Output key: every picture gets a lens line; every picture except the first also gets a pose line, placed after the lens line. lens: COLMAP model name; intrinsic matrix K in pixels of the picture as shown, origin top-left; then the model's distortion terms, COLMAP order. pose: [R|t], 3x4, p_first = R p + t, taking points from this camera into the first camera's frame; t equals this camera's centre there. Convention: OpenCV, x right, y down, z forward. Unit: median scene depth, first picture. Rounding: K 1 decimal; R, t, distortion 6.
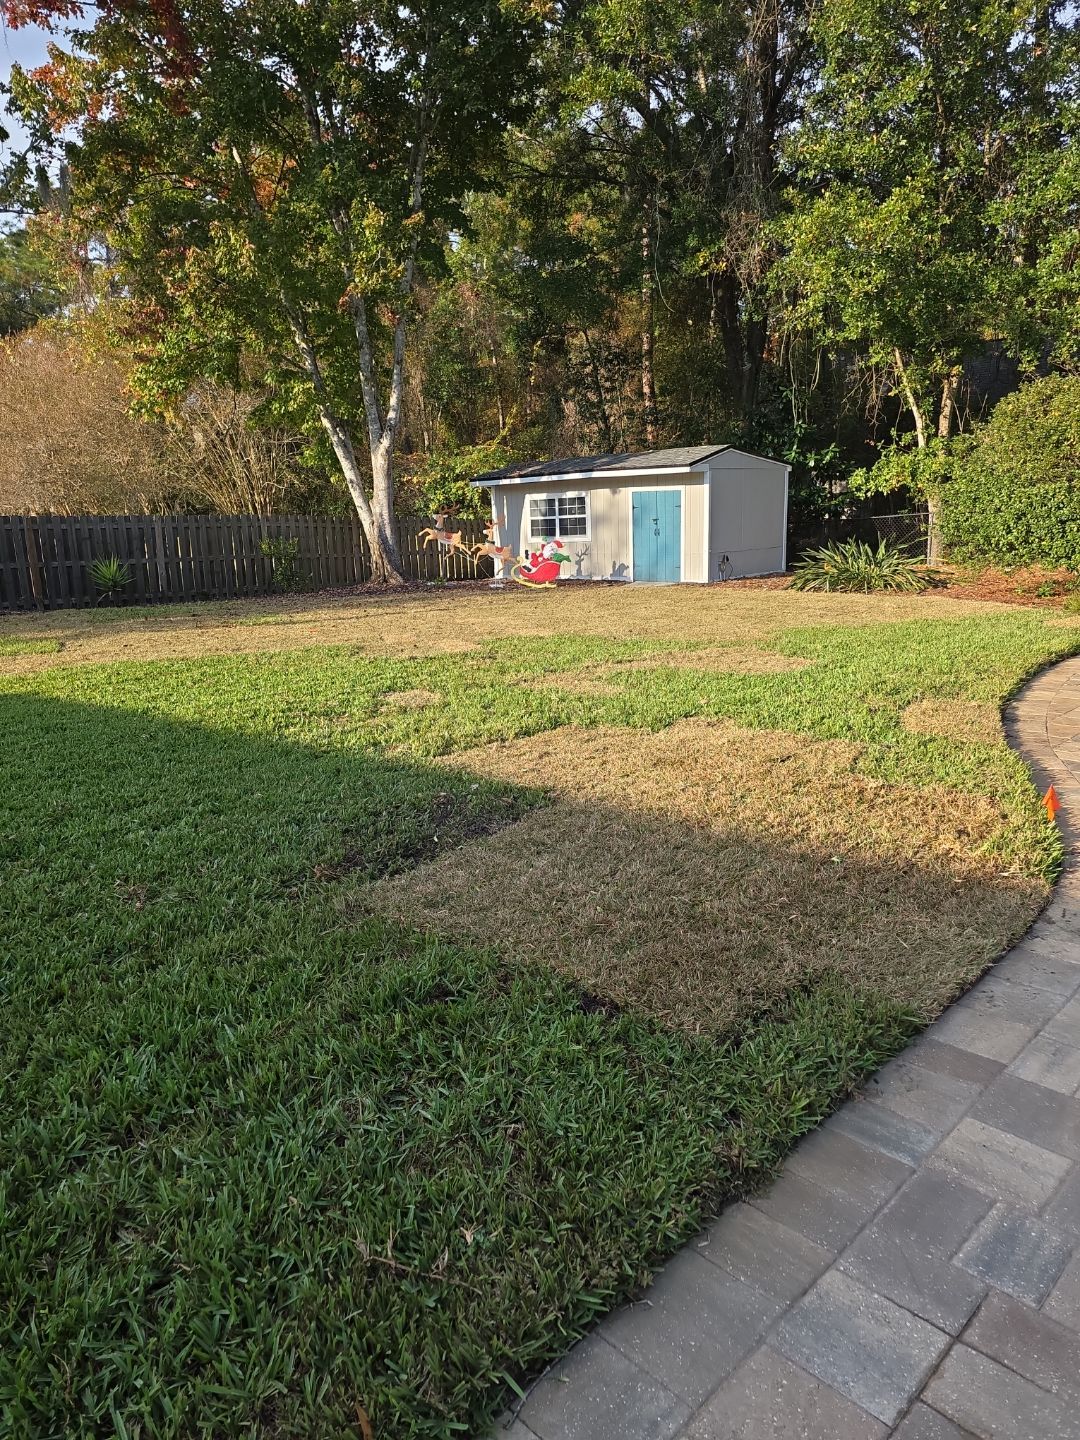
lens RADIAL K [[945.1, 0, 534.5], [0, 945.1, 723.3], [0, 0, 1]] dist [0.036475, -0.033066]
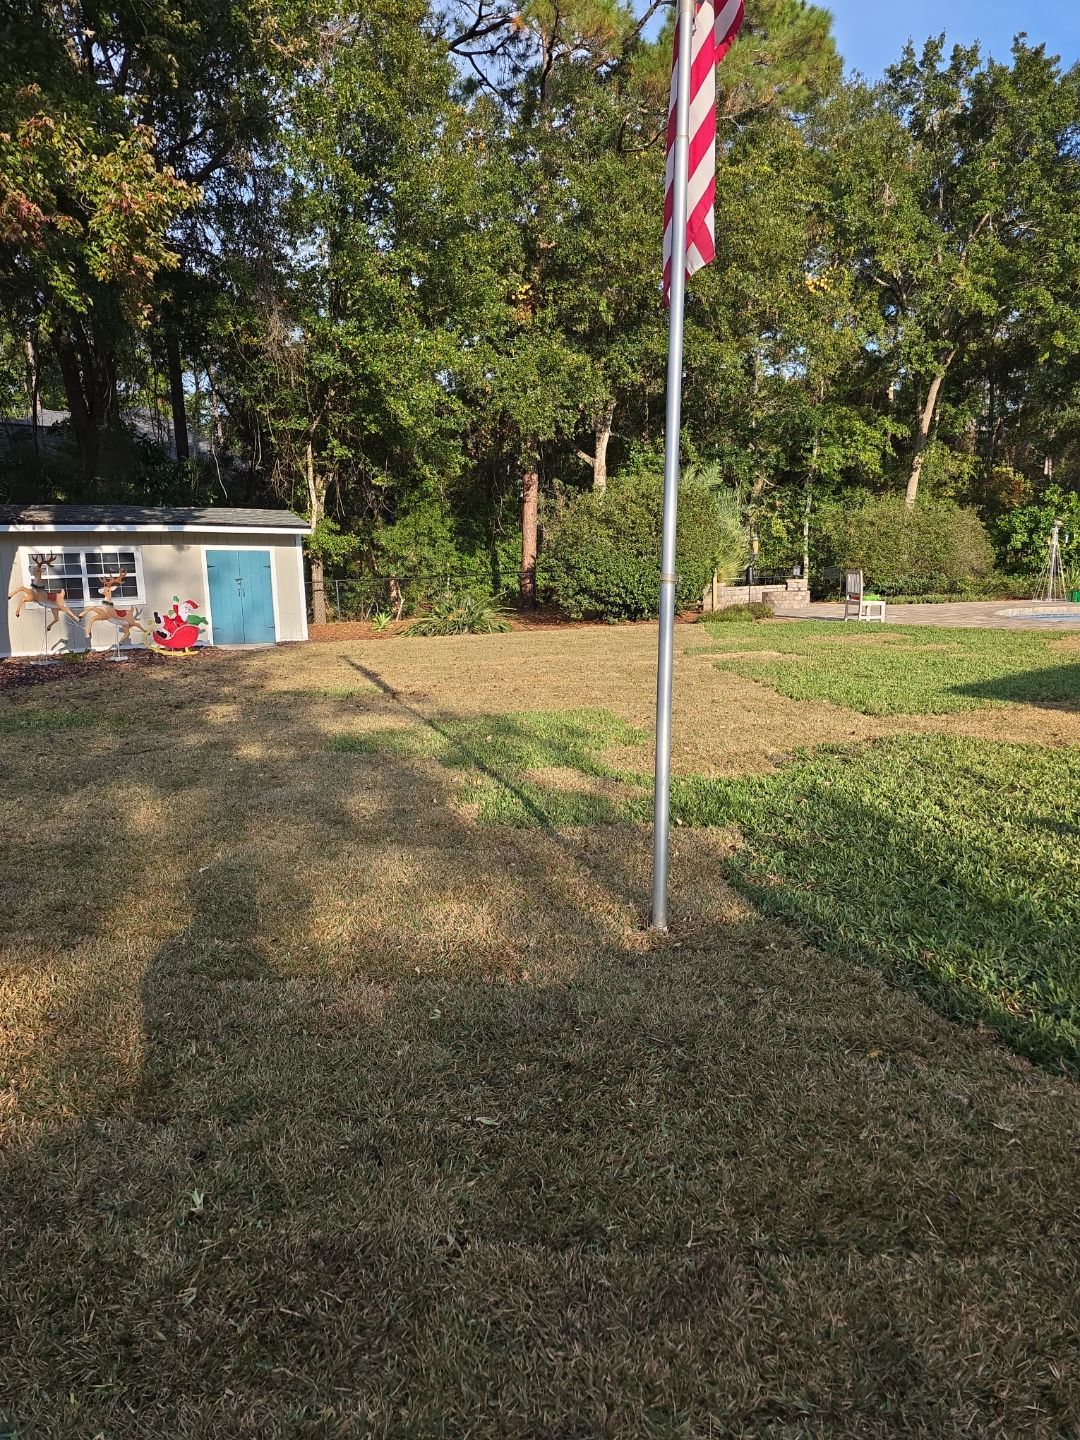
lens RADIAL K [[945.1, 0, 537.2], [0, 945.1, 735.4], [0, 0, 1]] dist [0.036475, -0.033066]
pose [[0.229254, -0.143761, 0.962692, -0.722332], [0.218901, 0.971313, 0.092920, -0.079702], [-0.948433, 0.189432, 0.254147, 0.471285]]
